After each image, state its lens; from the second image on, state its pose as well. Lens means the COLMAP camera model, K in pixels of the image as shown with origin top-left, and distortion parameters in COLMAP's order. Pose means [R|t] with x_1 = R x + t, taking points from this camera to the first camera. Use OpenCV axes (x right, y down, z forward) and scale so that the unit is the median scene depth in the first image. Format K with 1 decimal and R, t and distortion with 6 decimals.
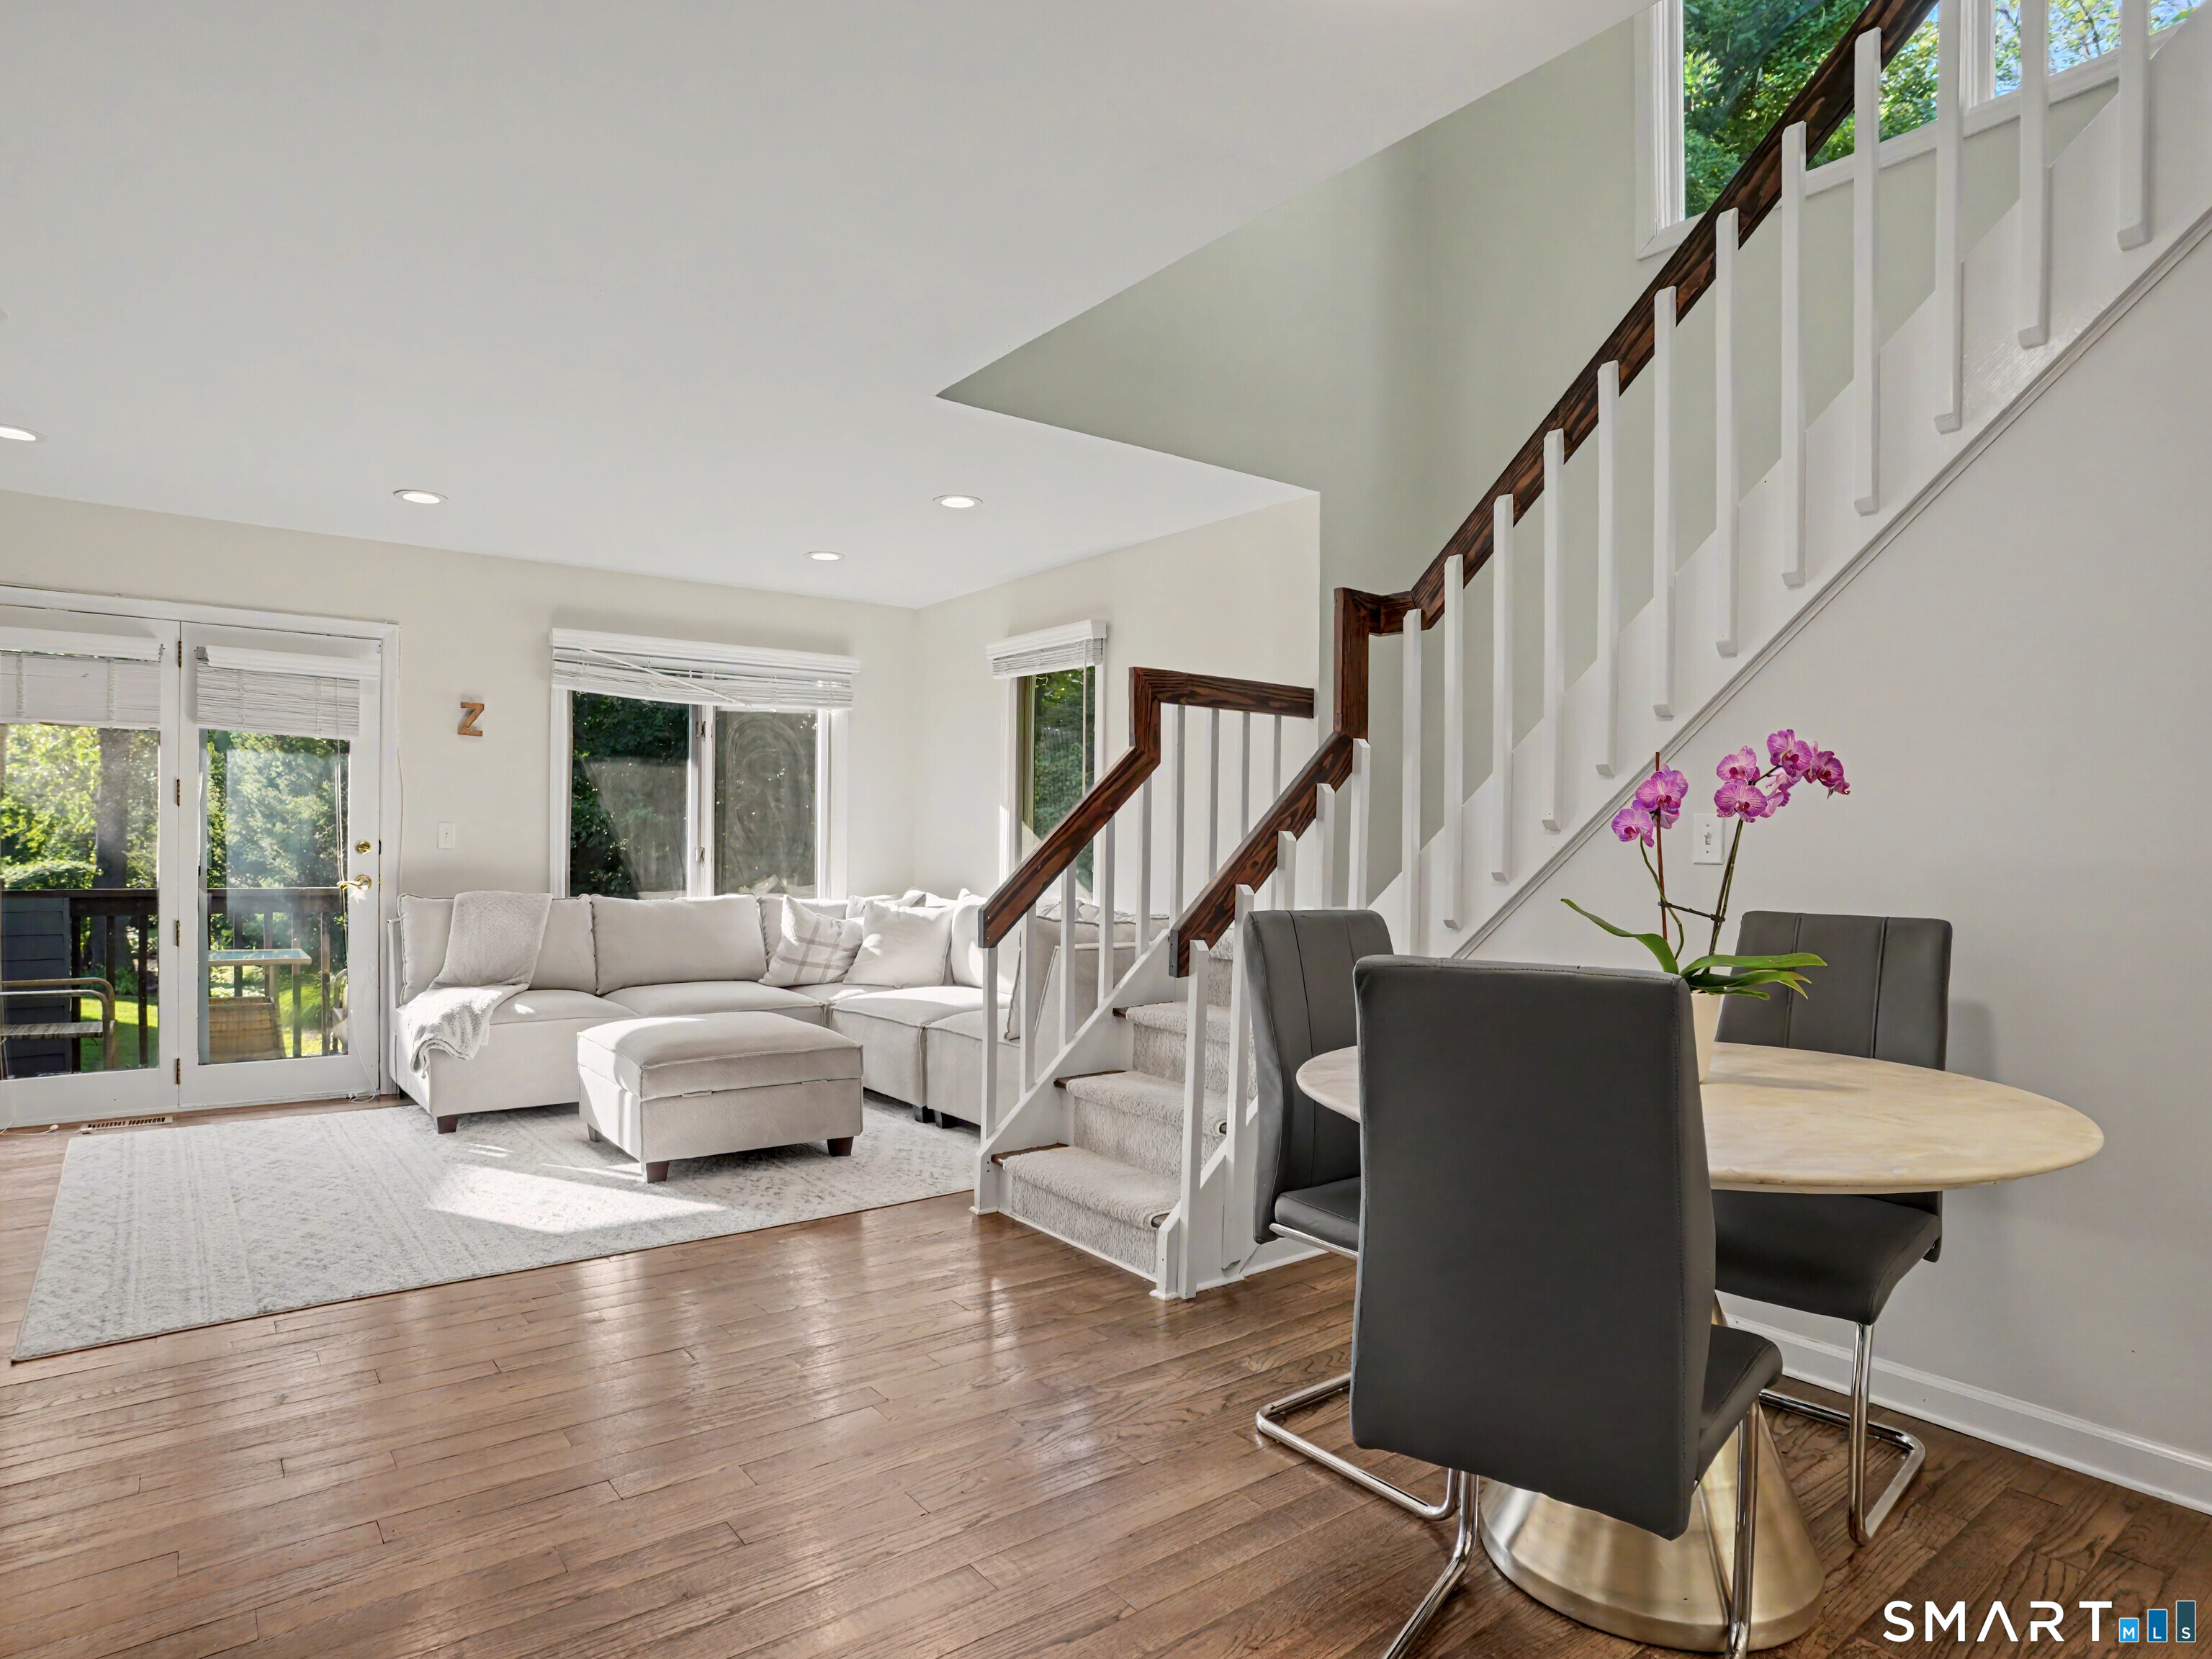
lens RADIAL K [[1259.4, 0, 1089.9], [0, 1259.4, 867.1], [0, 0, 1]] dist [-0.058223, 0.019559]
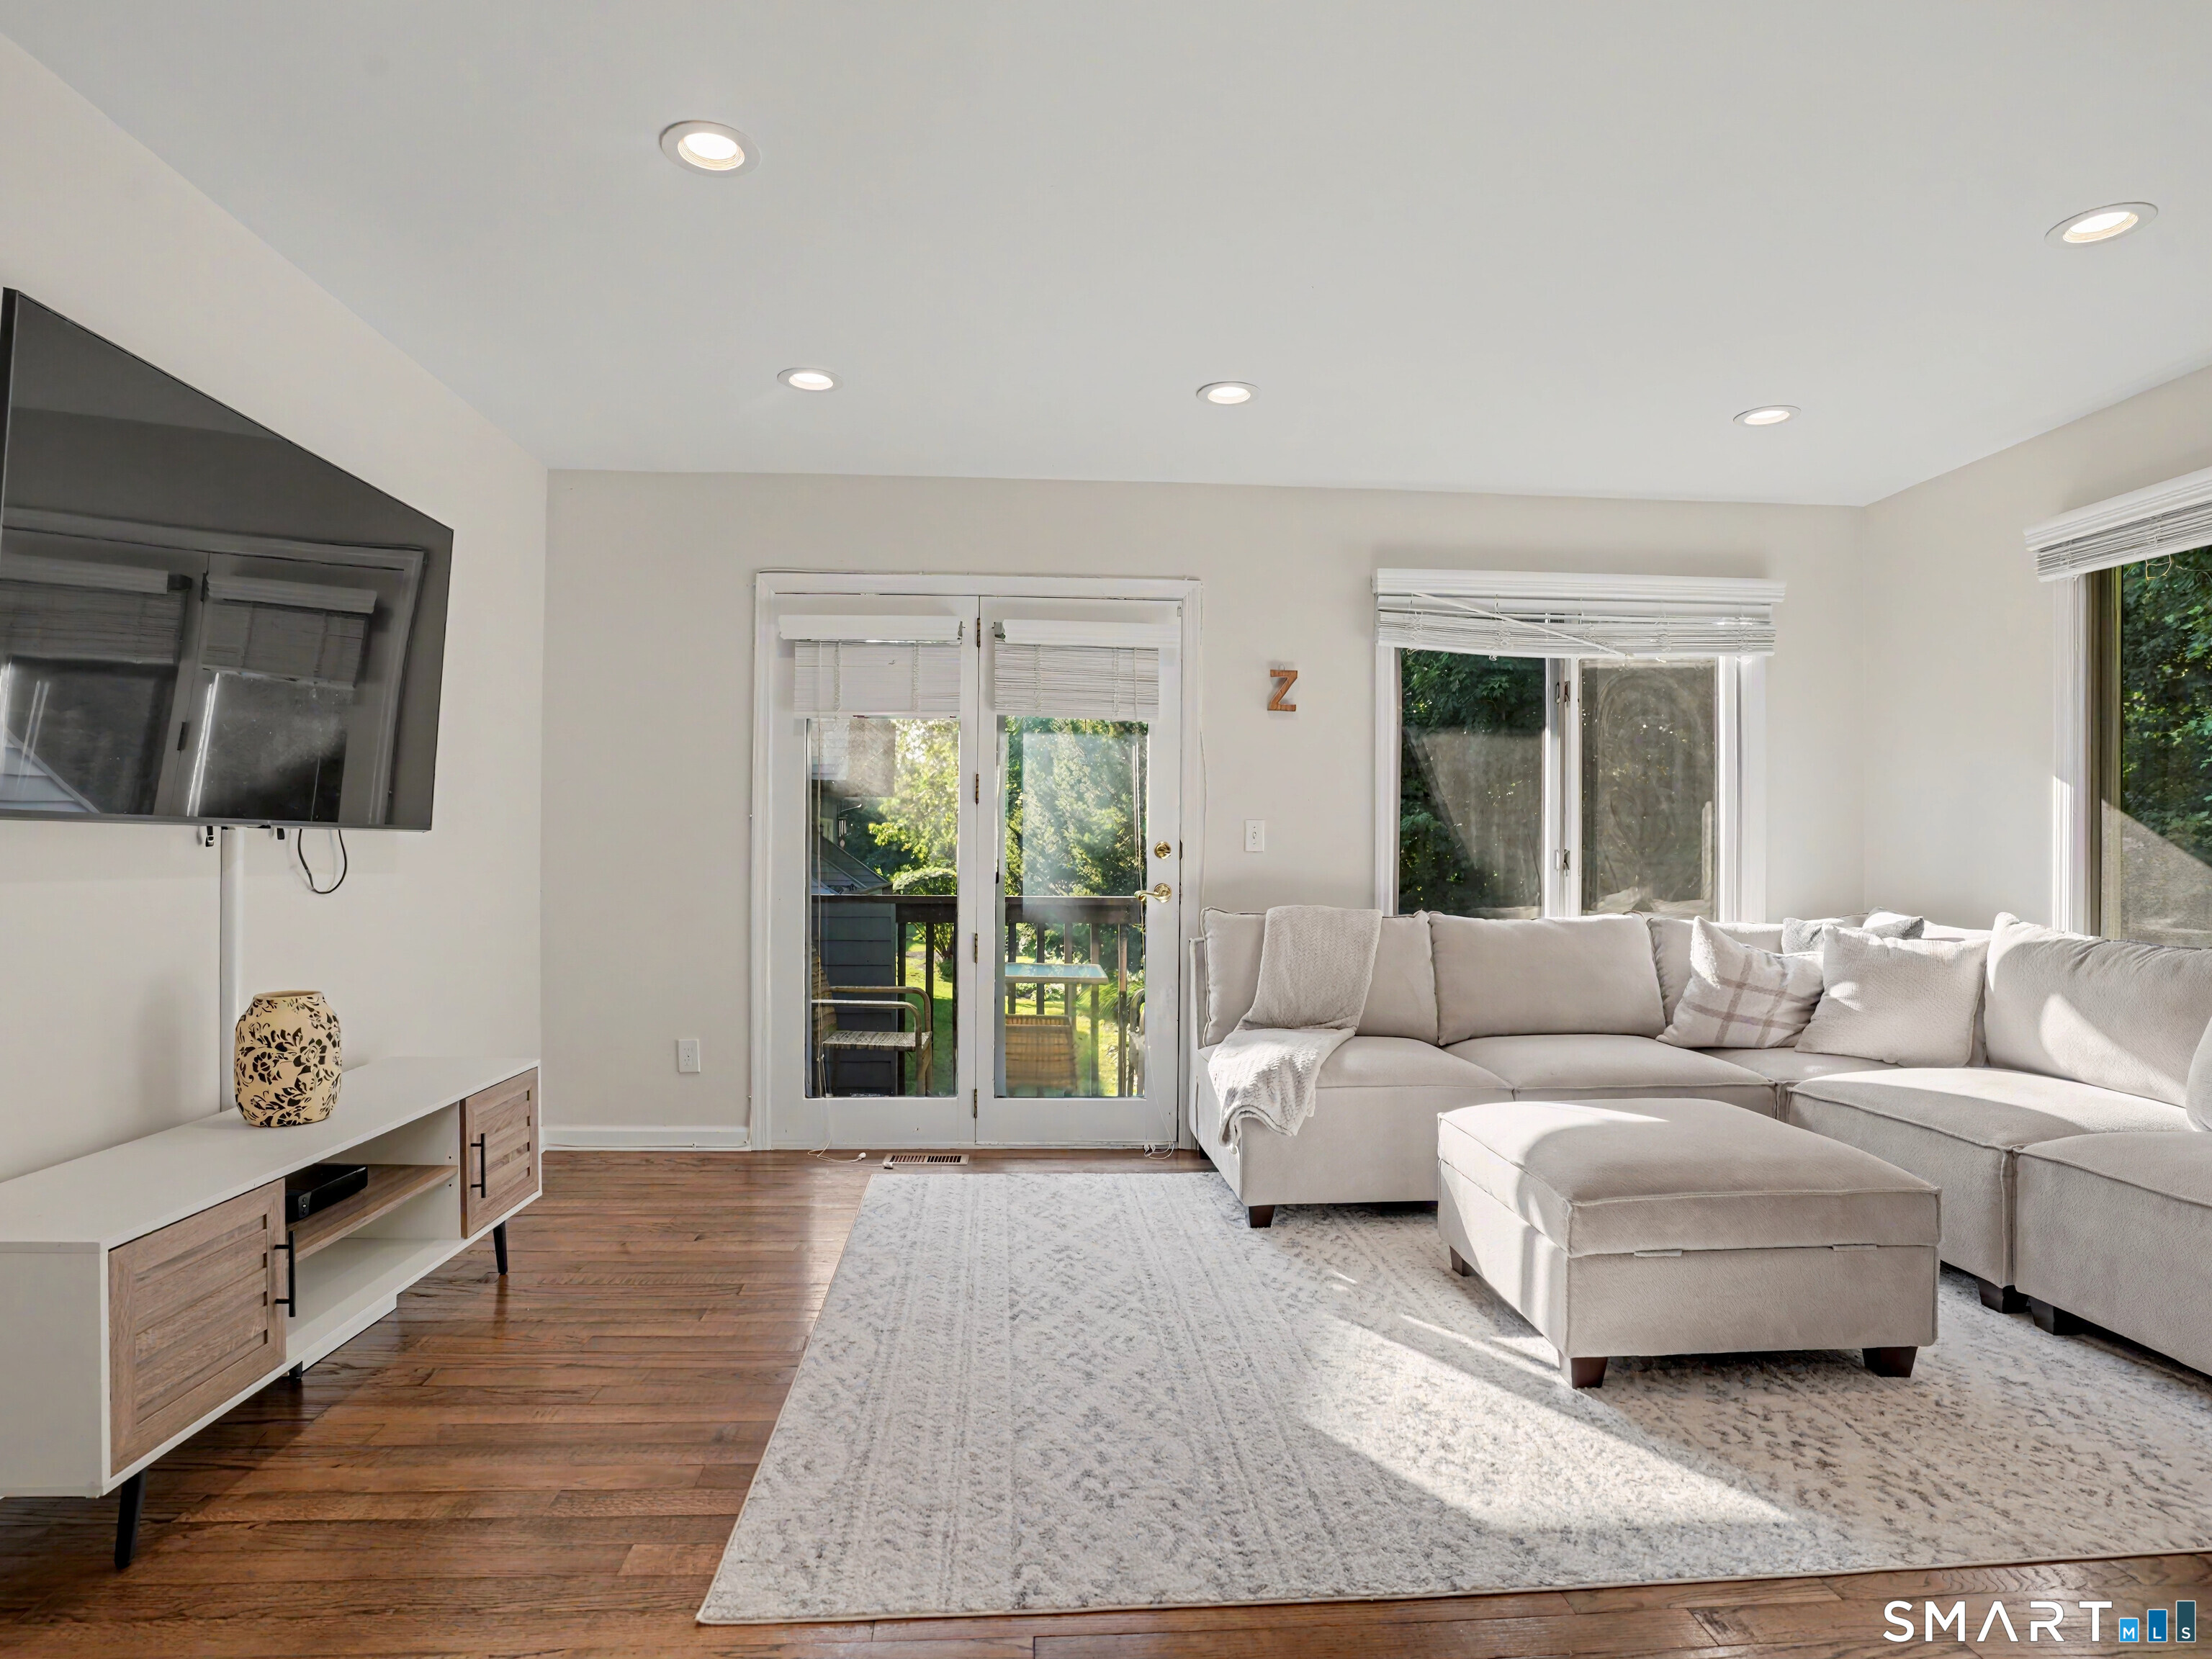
lens RADIAL K [[1259.4, 0, 1109.8], [0, 1259.4, 850.7], [0, 0, 1]] dist [-0.058223, 0.019559]
pose [[0.843810, -0.006286, -0.536605, -0.157571], [-0.004521, 0.999813, -0.018823, 0.000110], [0.536623, 0.018309, 0.843624, 0.257351]]
